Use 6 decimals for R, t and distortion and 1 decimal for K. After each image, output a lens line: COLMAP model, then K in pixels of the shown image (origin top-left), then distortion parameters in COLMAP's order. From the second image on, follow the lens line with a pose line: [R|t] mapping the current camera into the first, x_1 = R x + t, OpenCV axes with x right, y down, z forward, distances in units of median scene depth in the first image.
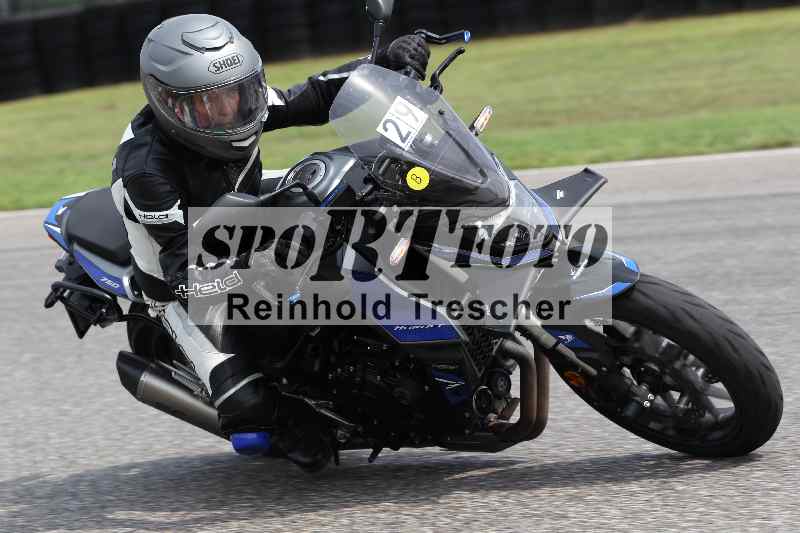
lens RADIAL K [[4275.1, 0, 400.9], [0, 4275.1, 259.8], [0, 0, 1]] dist [0.888579, 0.000000]
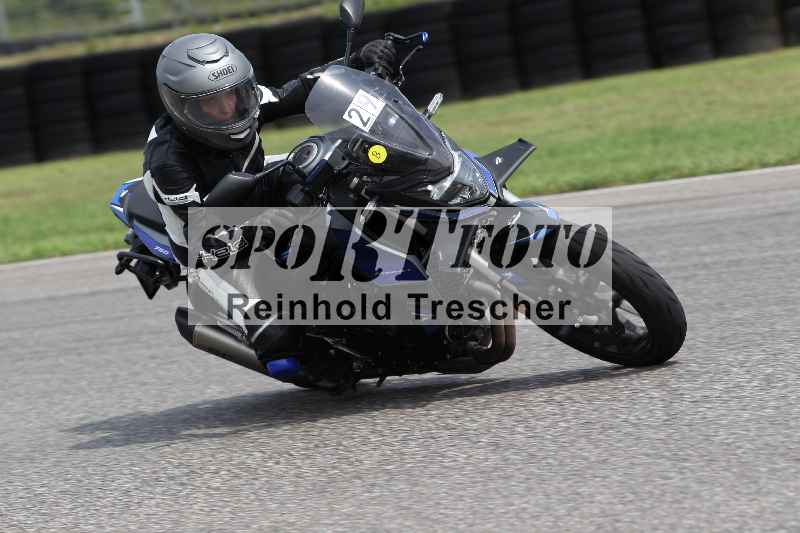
lens RADIAL K [[5673.2, 0, 399.6], [0, 5673.2, 266.9], [0, 0, 1]] dist [-0.055962, 0.000000]
pose [[0.995659, -0.049898, -0.078573, 0.133474], [0.050297, 0.998729, 0.003104, 0.008886], [0.078318, -0.007042, 0.996904, -0.636975]]
